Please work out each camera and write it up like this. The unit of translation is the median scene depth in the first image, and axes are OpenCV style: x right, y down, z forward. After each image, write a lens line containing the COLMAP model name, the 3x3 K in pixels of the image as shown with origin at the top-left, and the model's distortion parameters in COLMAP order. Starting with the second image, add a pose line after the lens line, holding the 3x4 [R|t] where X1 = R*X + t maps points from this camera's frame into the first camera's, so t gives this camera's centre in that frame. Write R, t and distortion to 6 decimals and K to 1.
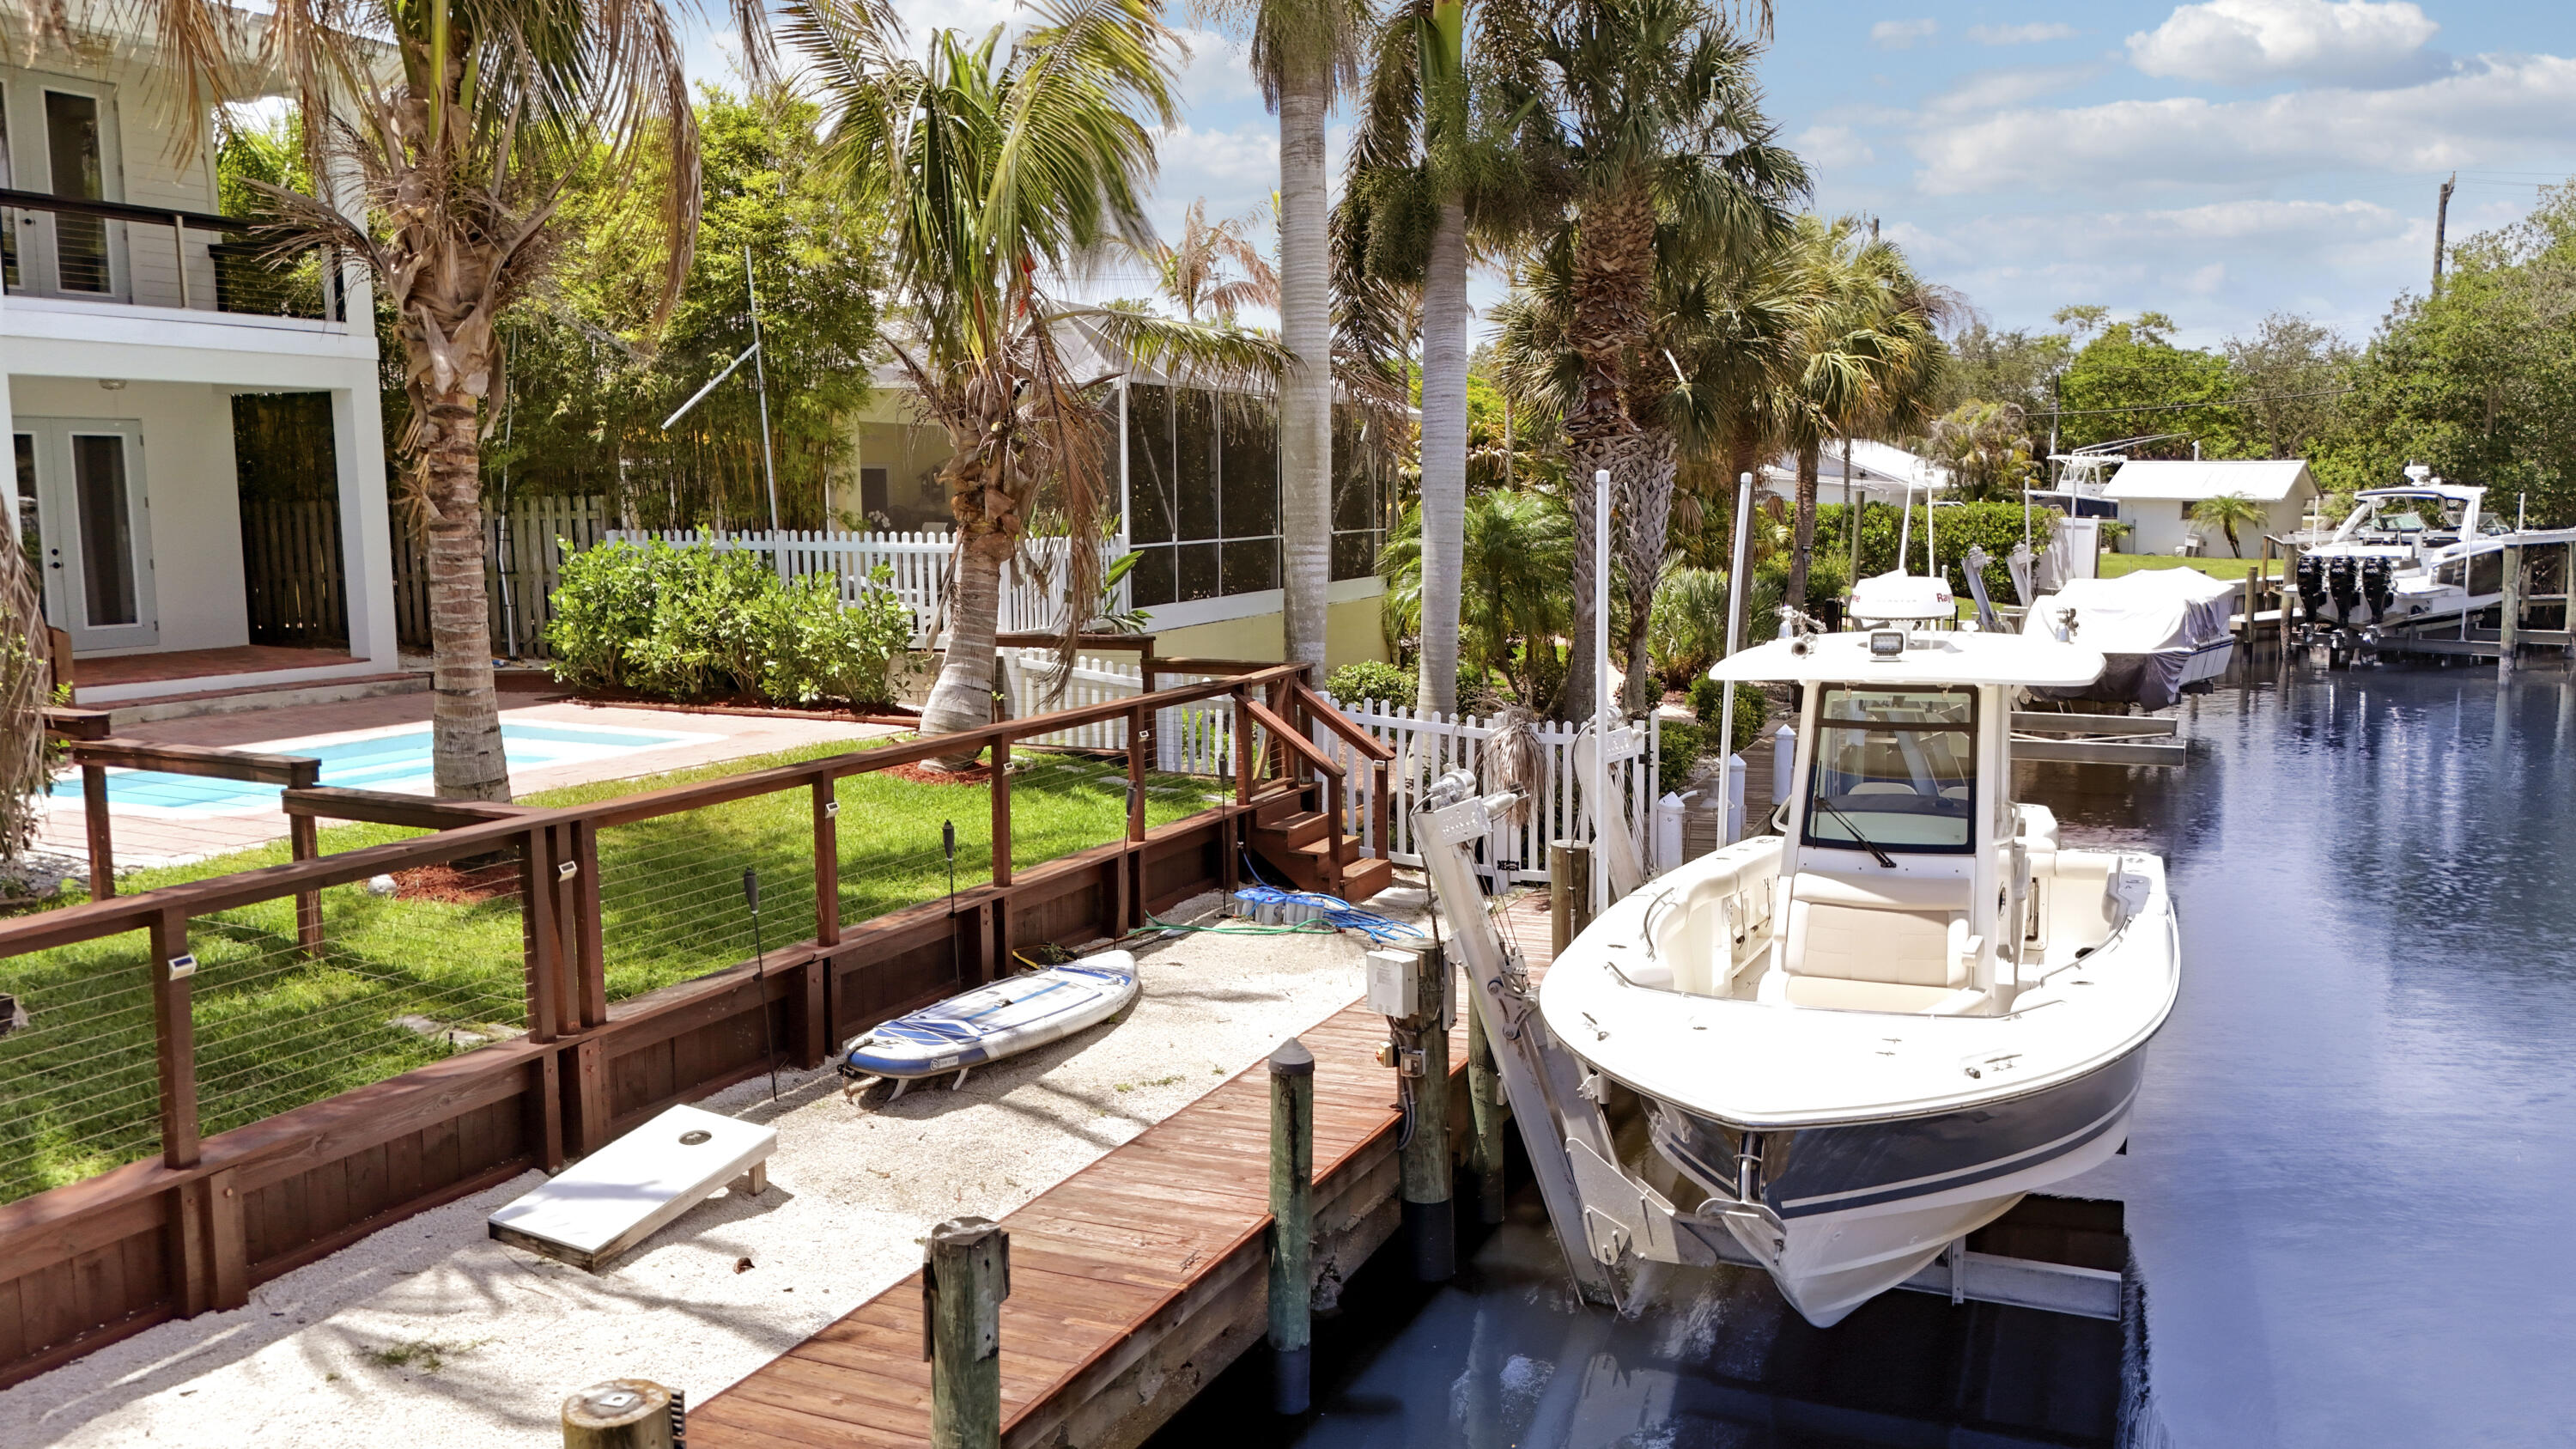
lens RADIAL K [[1968.9, 0, 1292.4], [0, 1968.9, 733.4], [0, 0, 1]] dist [0.058746, 0.001609]
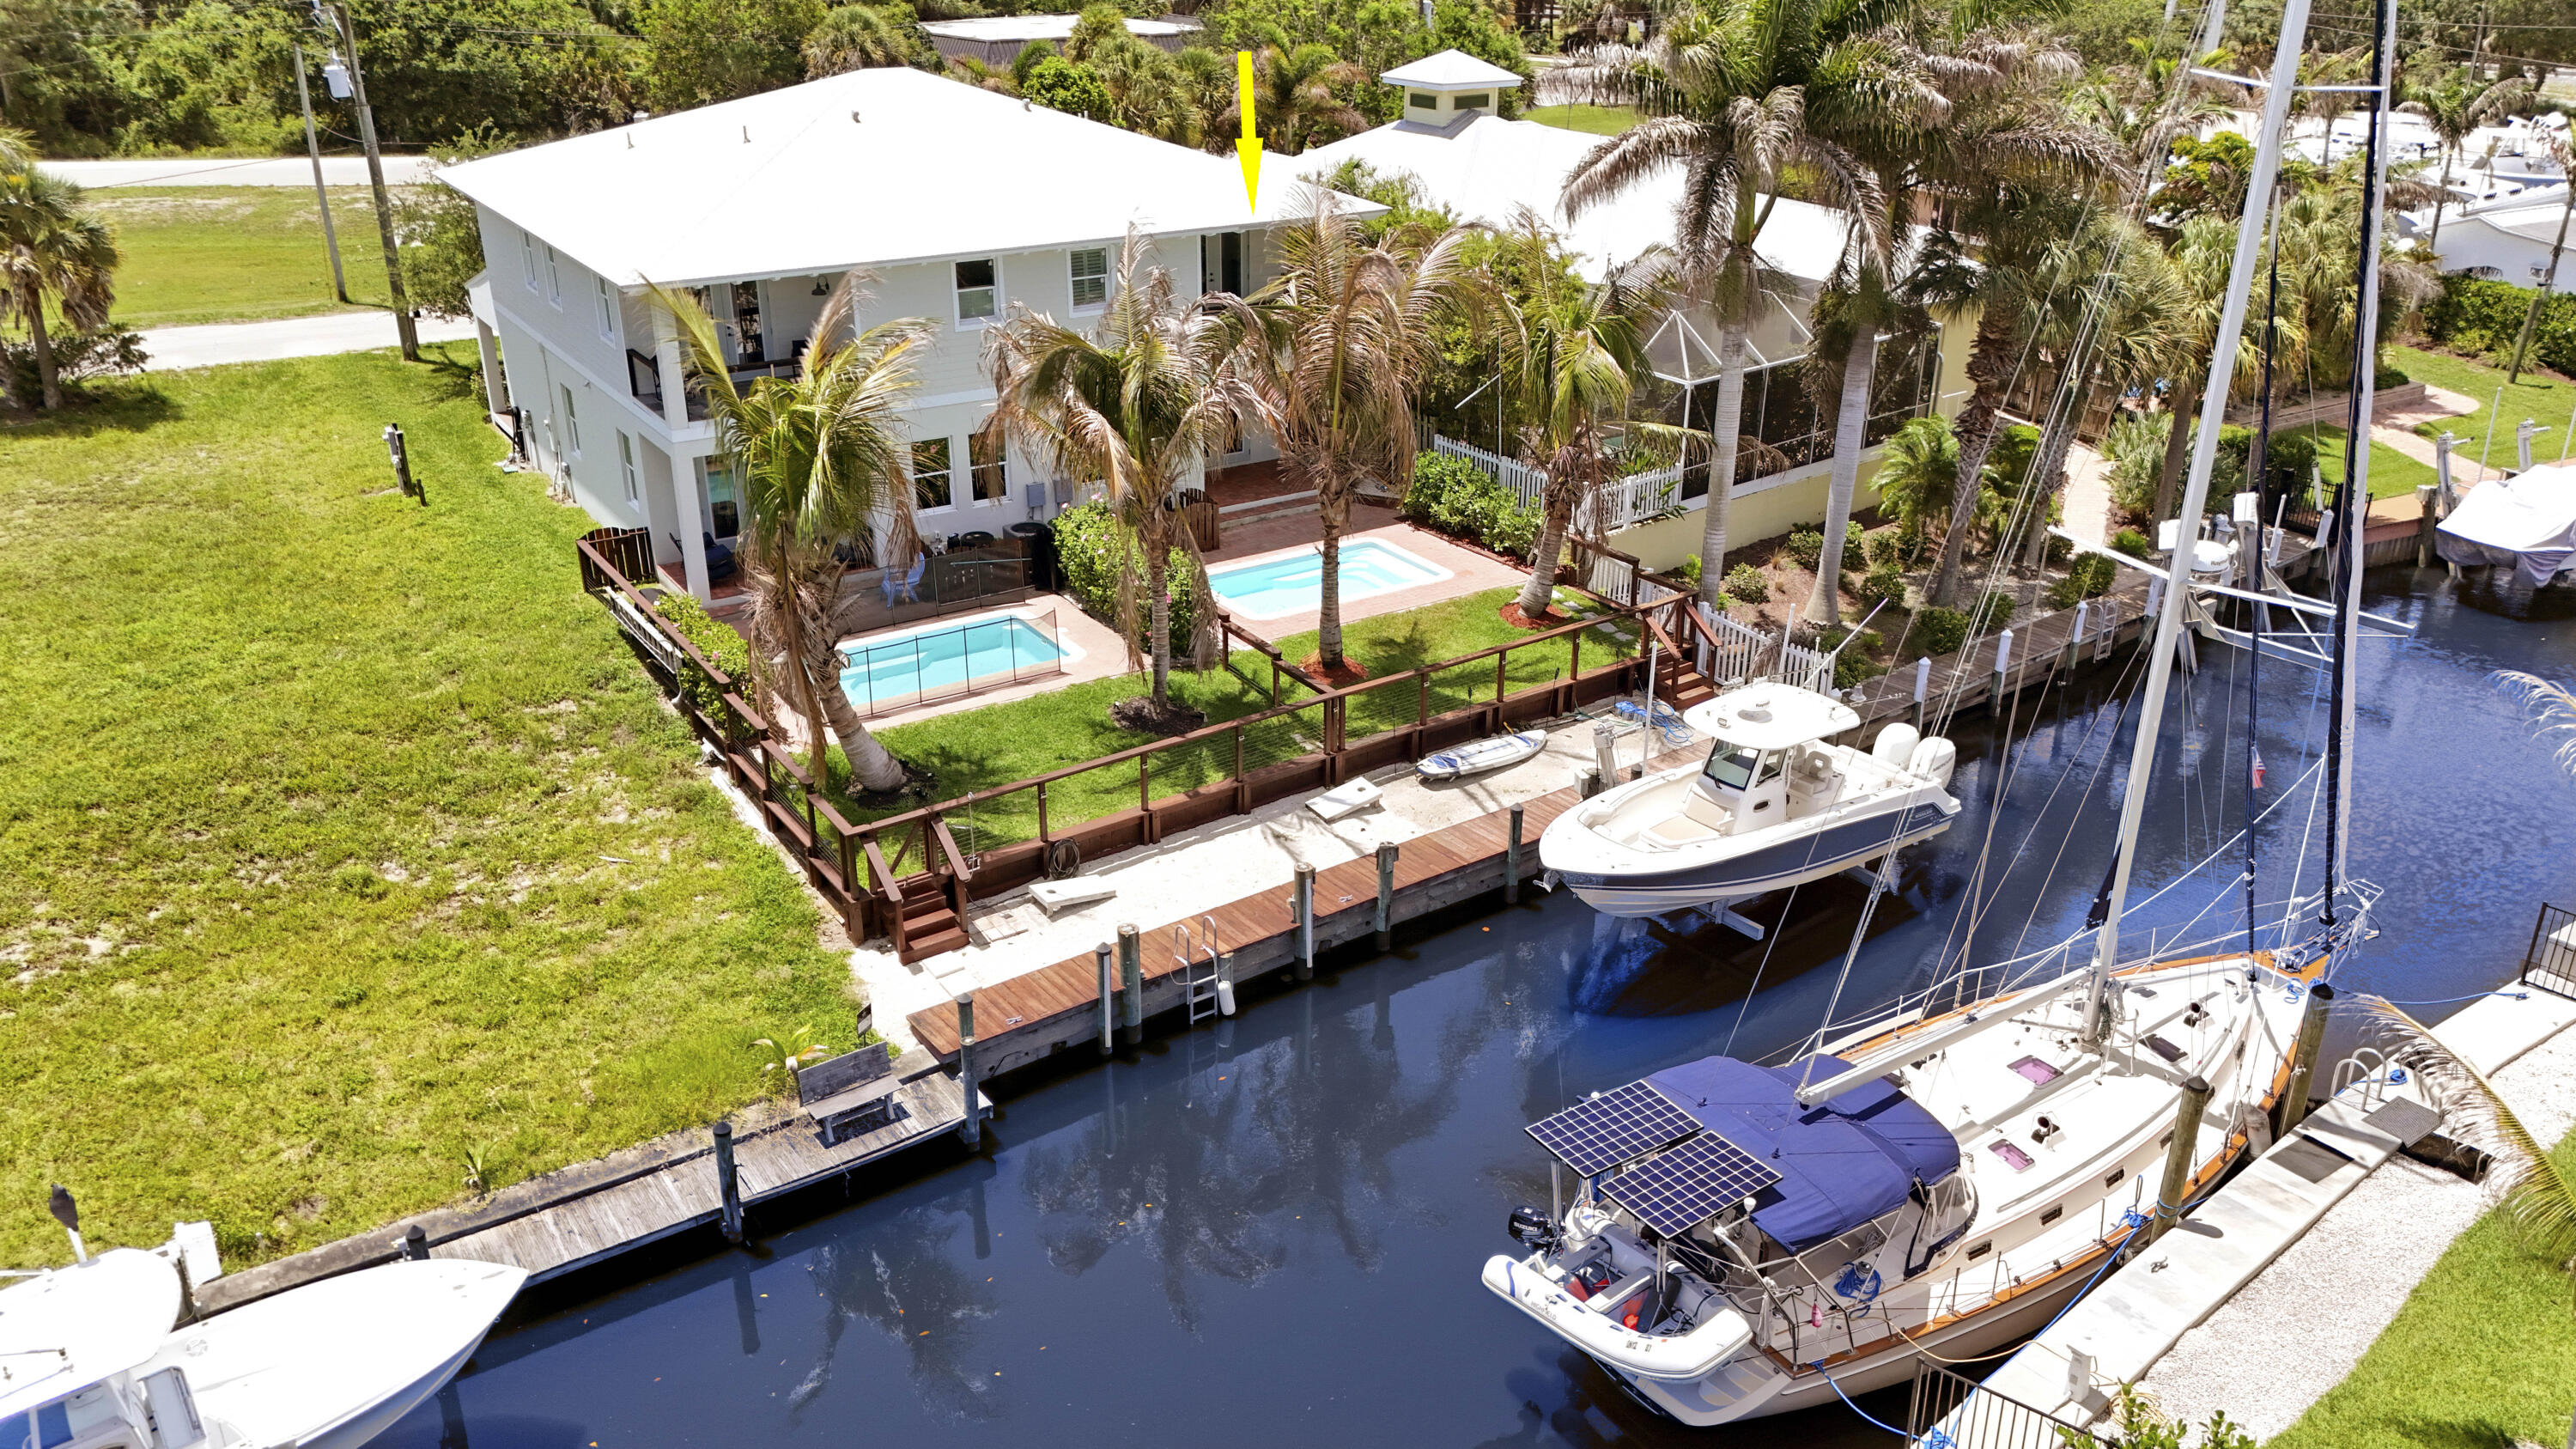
lens RADIAL K [[1968.9, 0, 1290.4], [0, 1968.9, 727.3], [0, 0, 1]] dist [0.058746, 0.001609]
pose [[0.873348, 0.204463, -0.442107, 0.993812], [-0.067555, 0.949707, 0.305765, -0.859475], [0.482390, -0.237172, 0.843237, -1.775002]]
